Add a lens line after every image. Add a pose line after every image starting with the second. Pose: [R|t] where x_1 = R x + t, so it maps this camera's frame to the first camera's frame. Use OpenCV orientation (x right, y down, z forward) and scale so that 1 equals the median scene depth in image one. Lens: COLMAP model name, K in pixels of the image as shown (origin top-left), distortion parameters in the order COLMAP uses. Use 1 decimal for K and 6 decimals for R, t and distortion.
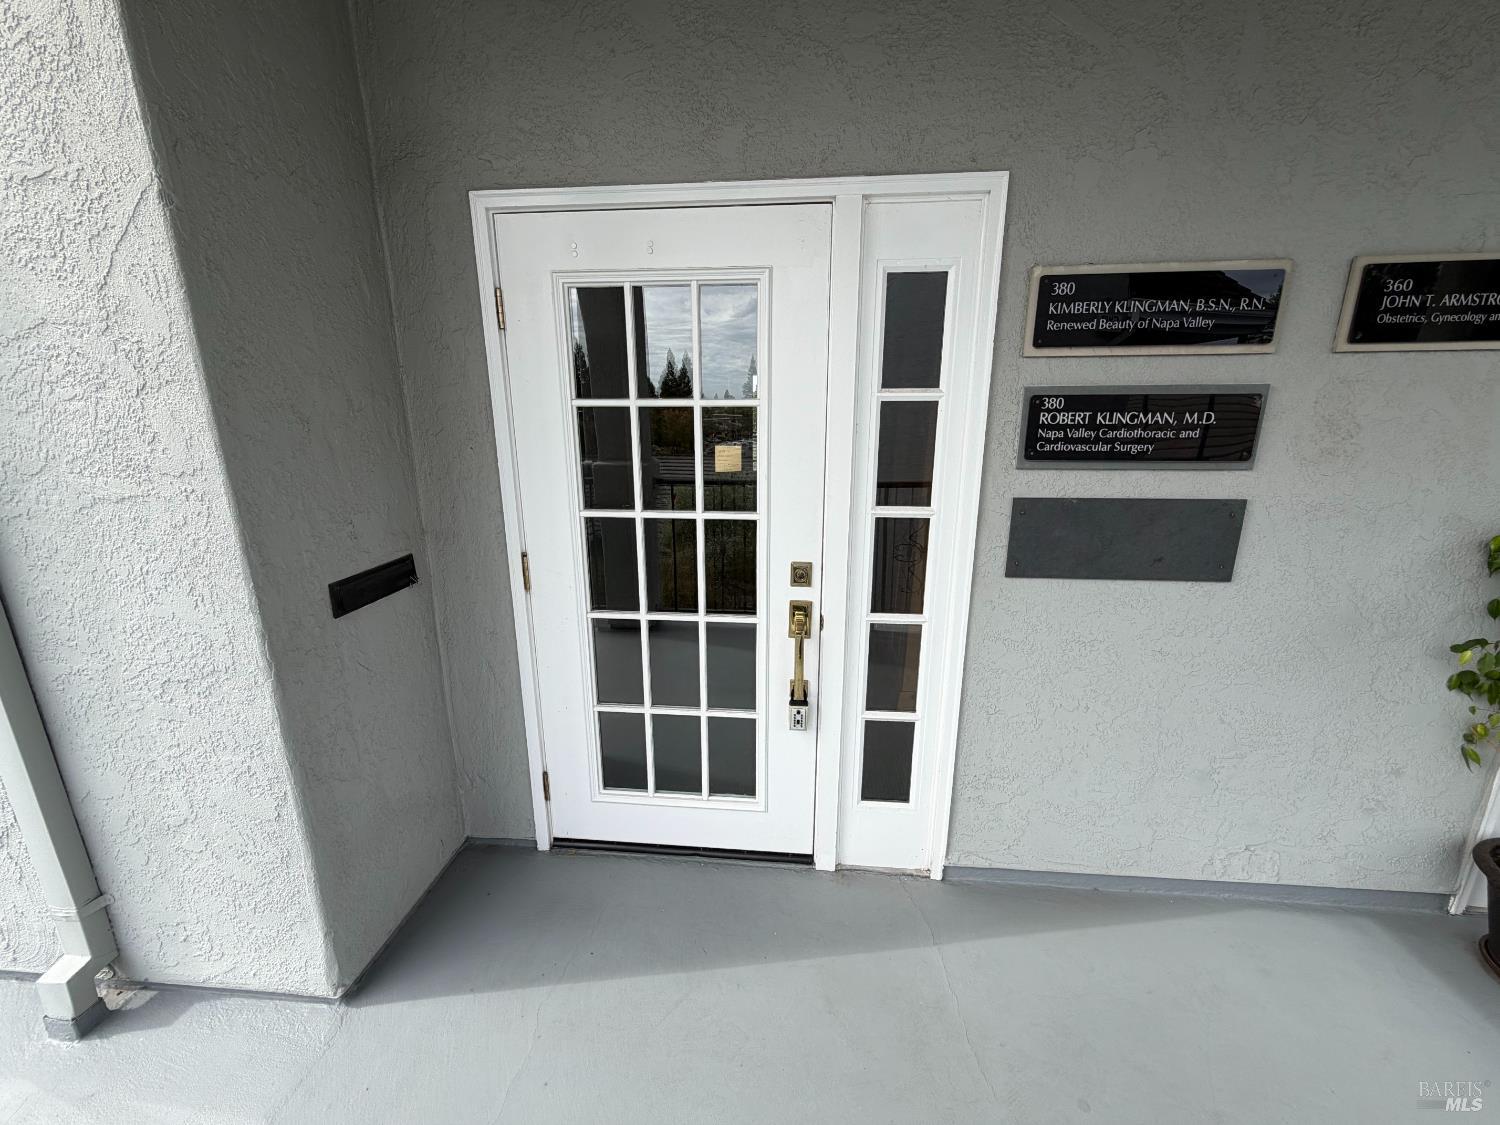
lens RADIAL K [[603.2, 0, 747.2], [0, 603.2, 564.2], [0, 0, 1]] dist [-0.002192, 0.000868]
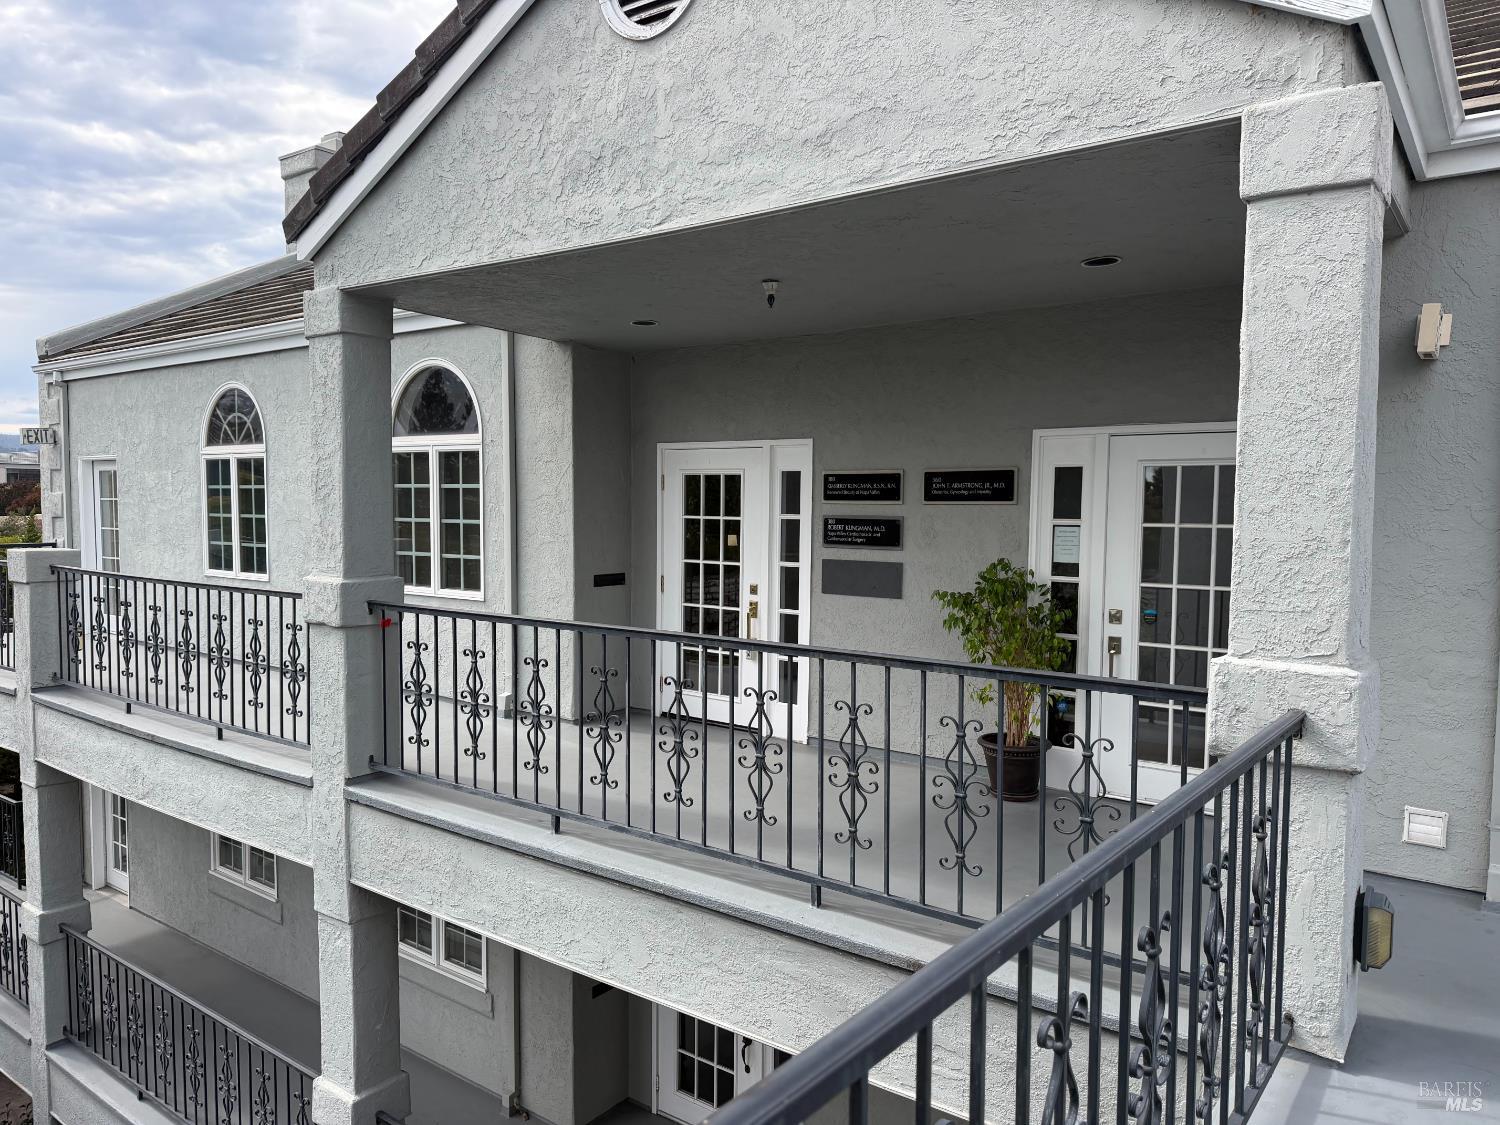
lens RADIAL K [[1018.5, 0, 751.1], [0, 1018.5, 573.2], [0, 0, 1]] dist [0.051238, -0.059667]
pose [[0.852822, 0.049433, -0.519858, 2.389943], [-0.144385, 0.979022, -0.143768, 0.588395], [0.501845, 0.197668, 0.842068, -2.638945]]
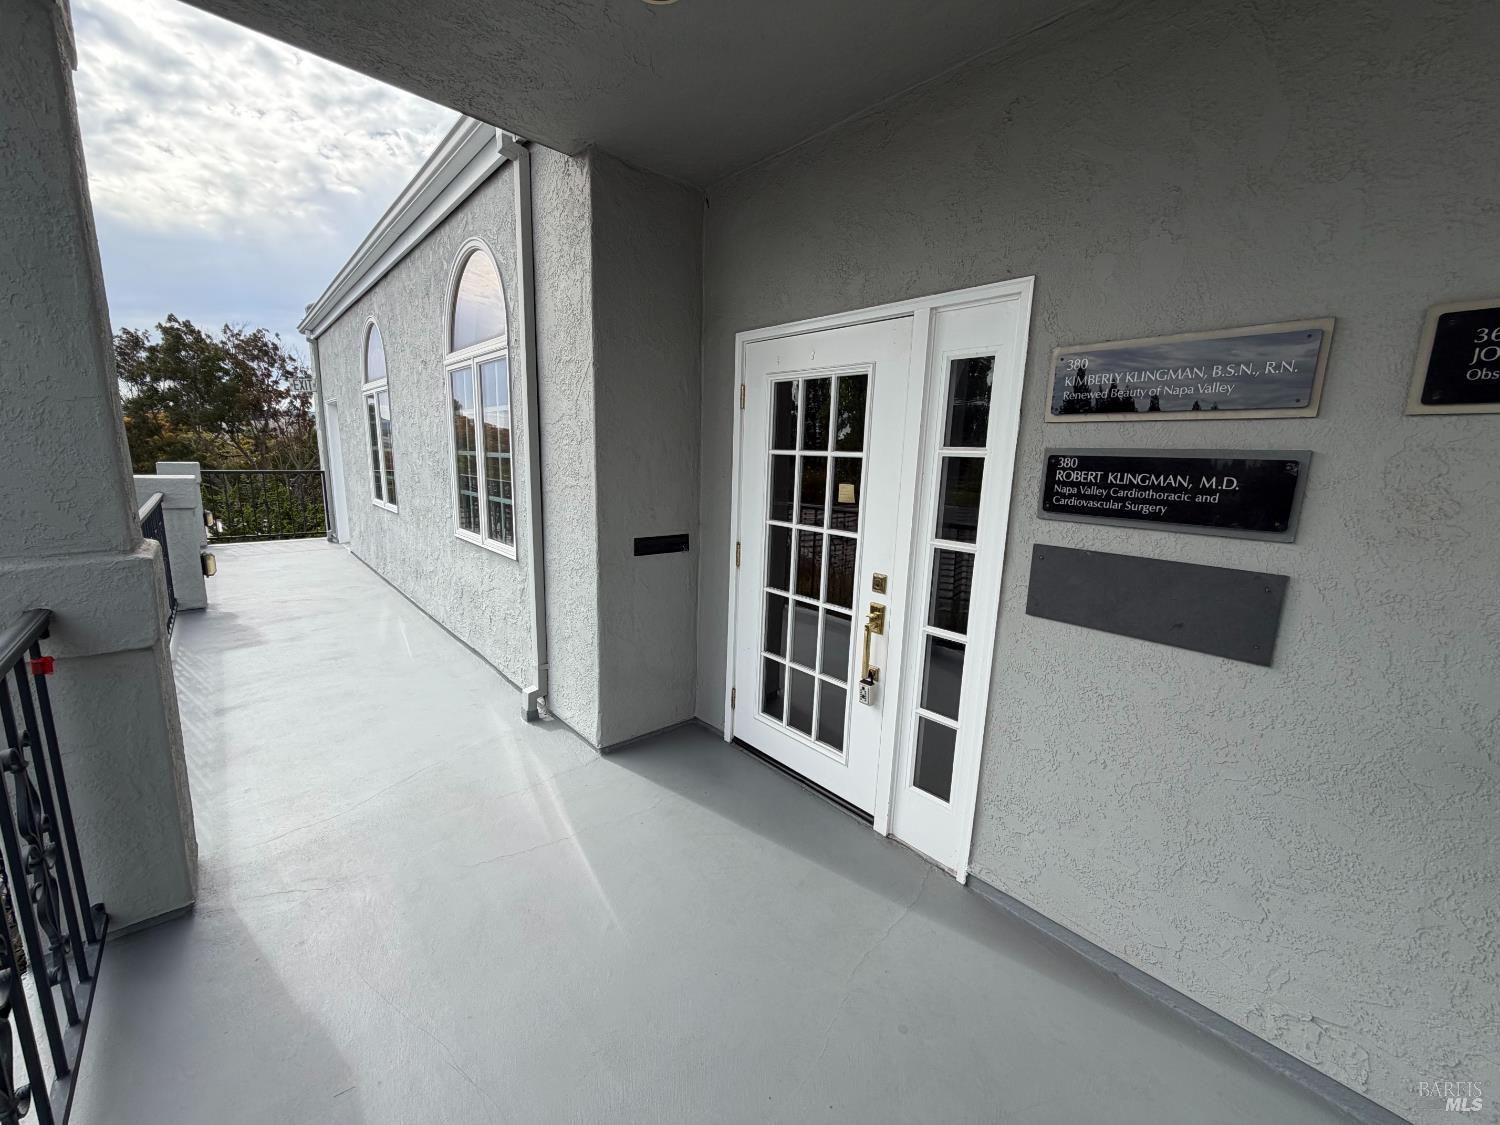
lens RADIAL K [[603.2, 0, 739.9], [0, 603.2, 563.6], [0, 0, 1]] dist [-0.002192, 0.000868]
pose [[0.719514, 0.150664, -0.677939, 0.842367], [-0.205099, 0.978741, -0.000163, 0.041303], [0.663502, 0.139162, 0.735119, -0.199728]]
